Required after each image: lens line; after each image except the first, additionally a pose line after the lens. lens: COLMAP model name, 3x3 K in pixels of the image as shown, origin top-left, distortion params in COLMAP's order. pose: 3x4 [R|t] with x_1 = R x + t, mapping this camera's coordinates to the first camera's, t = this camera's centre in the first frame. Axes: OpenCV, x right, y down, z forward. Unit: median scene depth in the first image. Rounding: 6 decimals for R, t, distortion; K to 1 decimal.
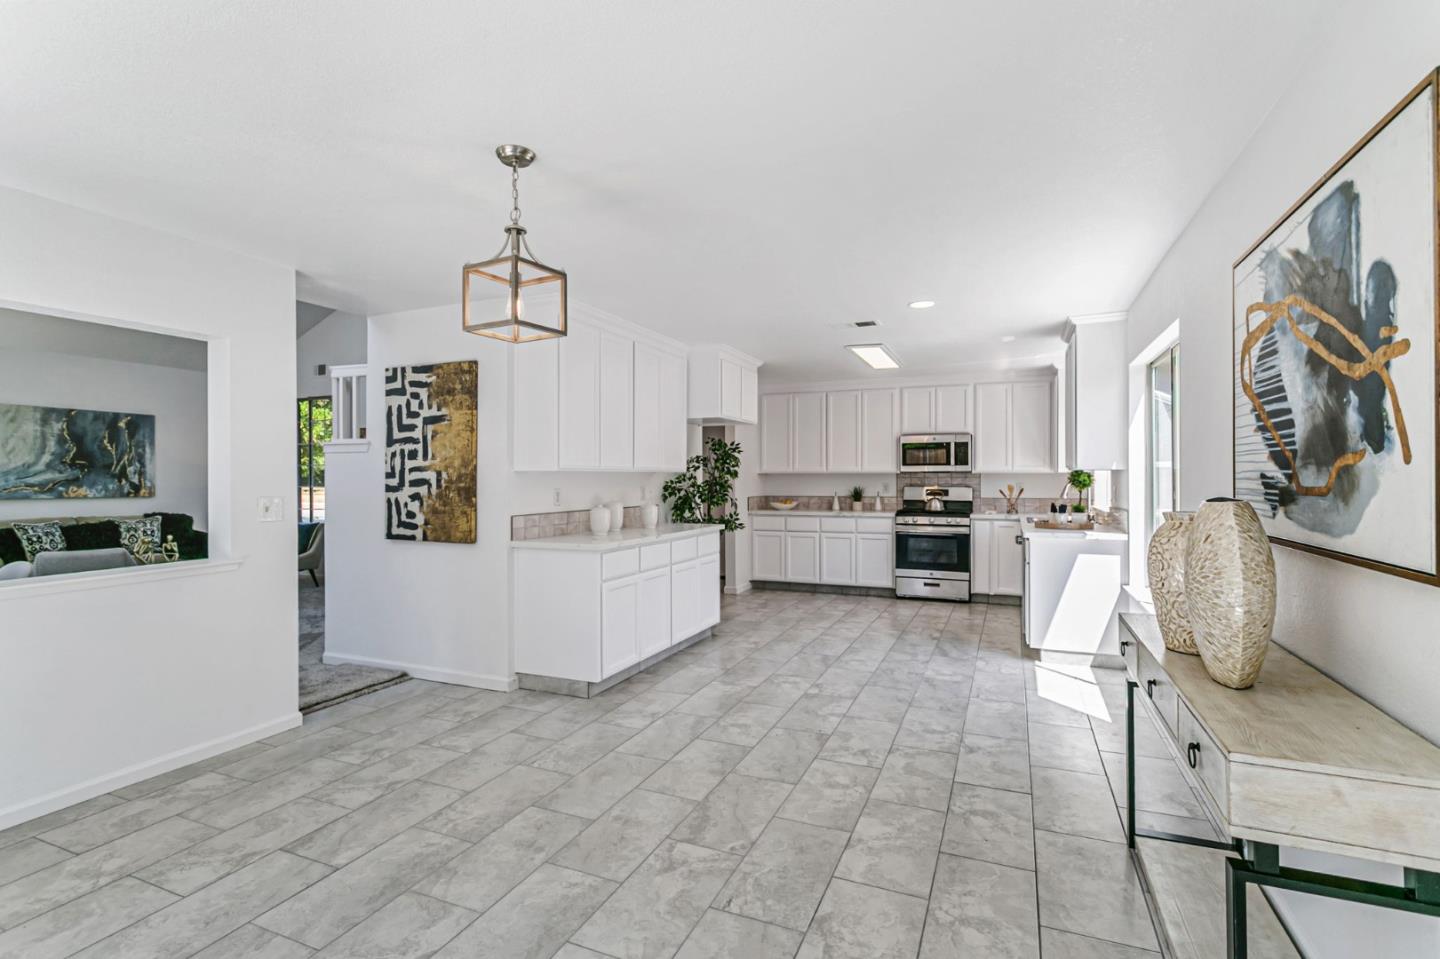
lens RADIAL K [[679.7, 0, 720.9], [0, 679.7, 476.3], [0, 0, 1]] dist [-0.000793, 0.001177]
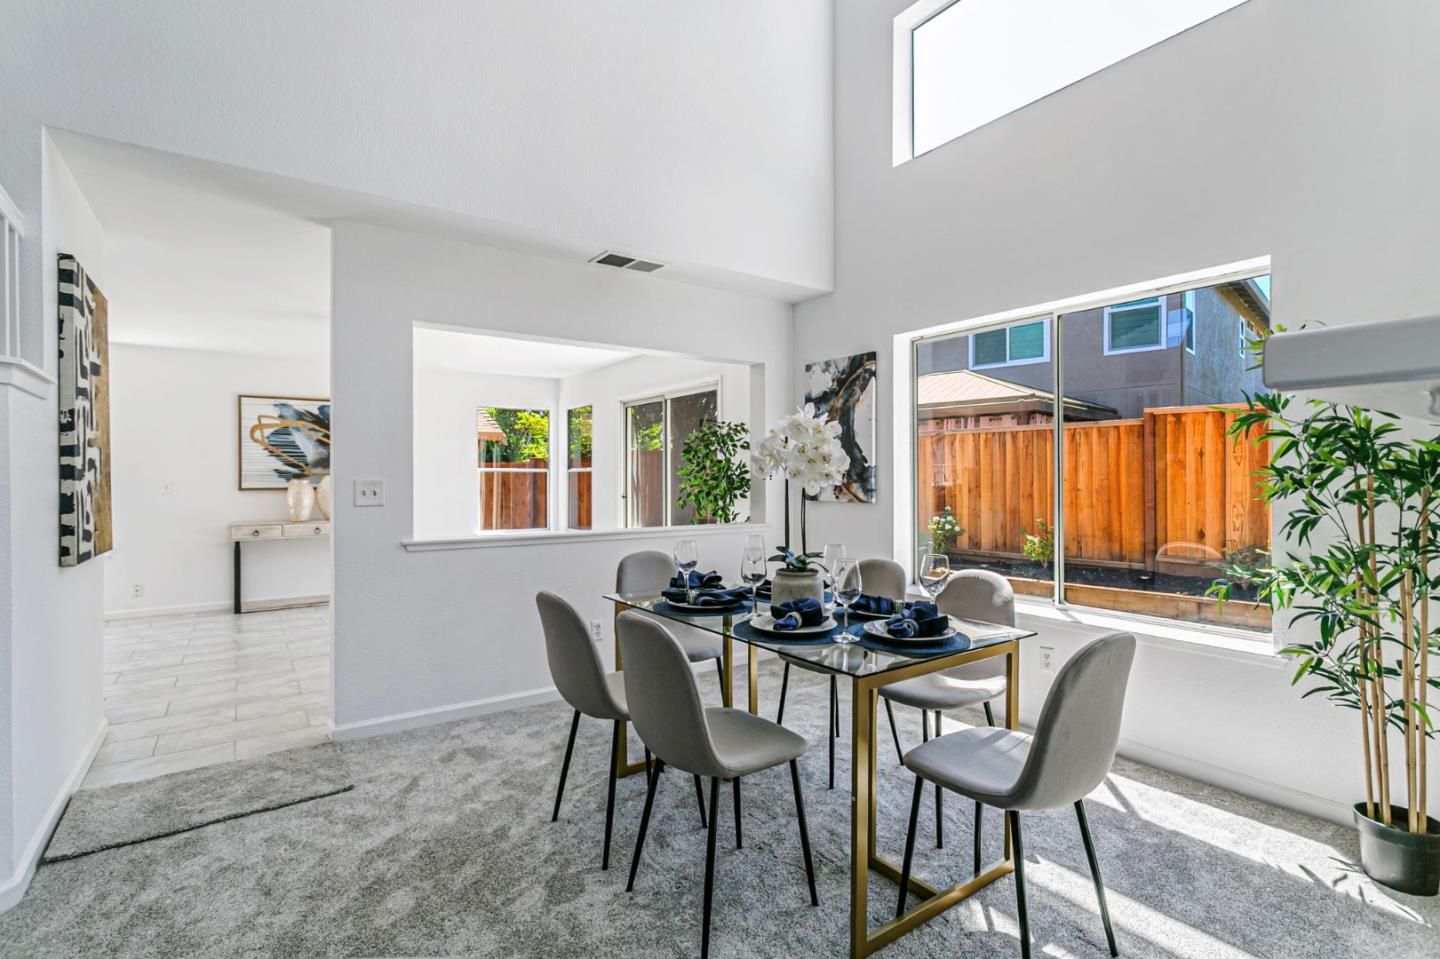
lens RADIAL K [[679.7, 0, 716.4], [0, 679.7, 480.4], [0, 0, 1]] dist [-0.000793, 0.001177]
pose [[-0.848651, 0.004583, 0.528933, -0.763455], [0.006987, 0.999972, 0.002547, 0.015581], [-0.528907, 0.005857, -0.848660, 0.741637]]
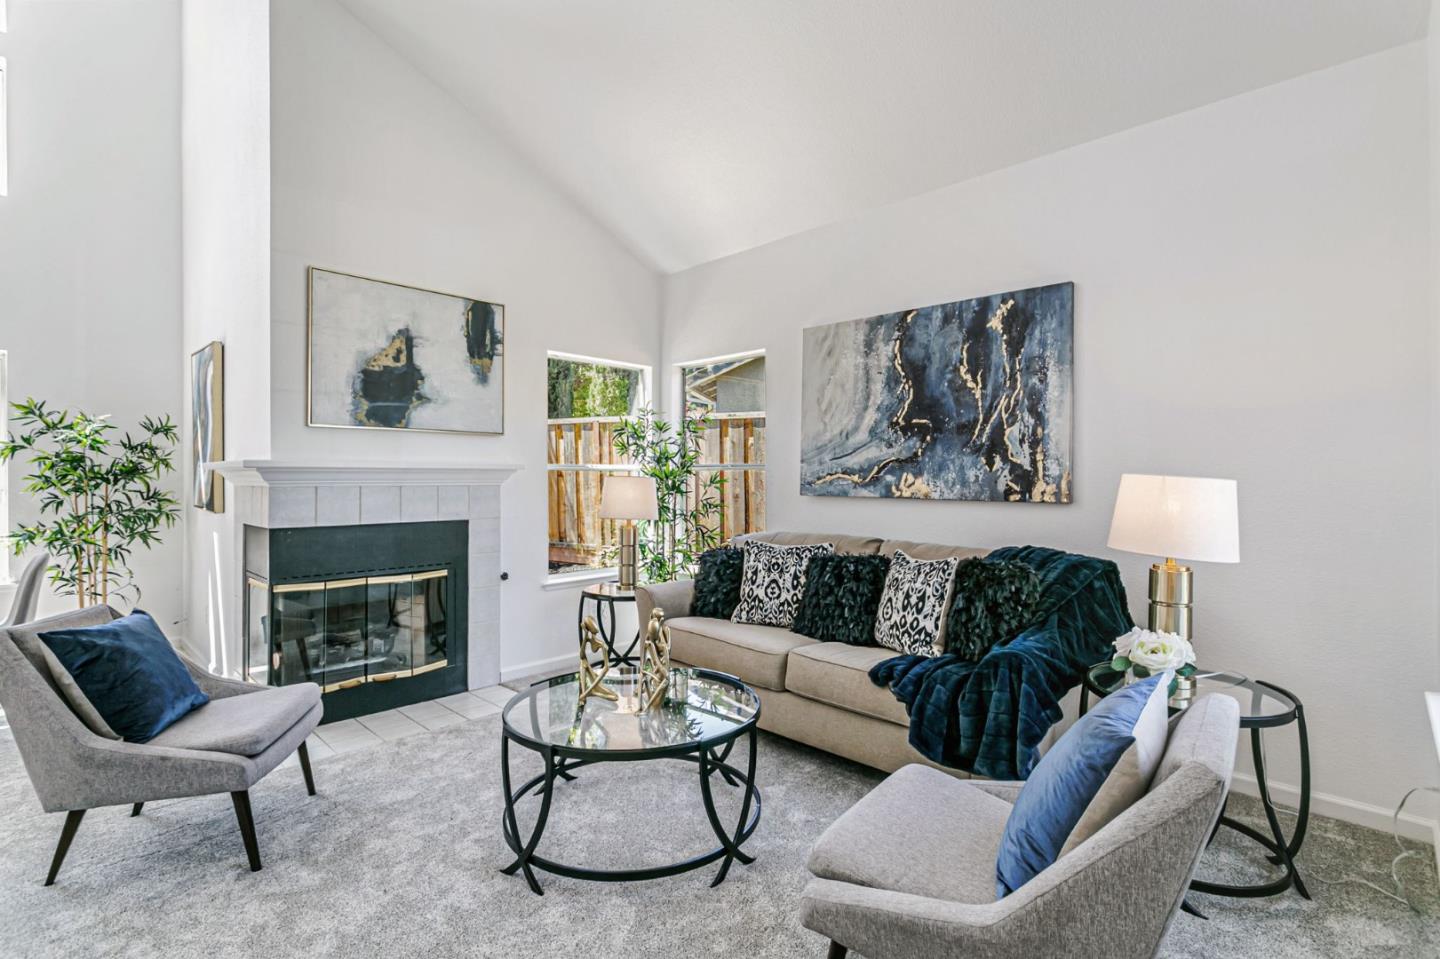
lens RADIAL K [[679.7, 0, 720.3], [0, 679.7, 475.3], [0, 0, 1]] dist [-0.000793, 0.001177]
pose [[-0.355491, 0.004162, -0.934670, -0.487231], [0.005948, 0.999980, 0.002190, 0.014697], [0.934661, -0.004780, -0.355509, 1.093072]]
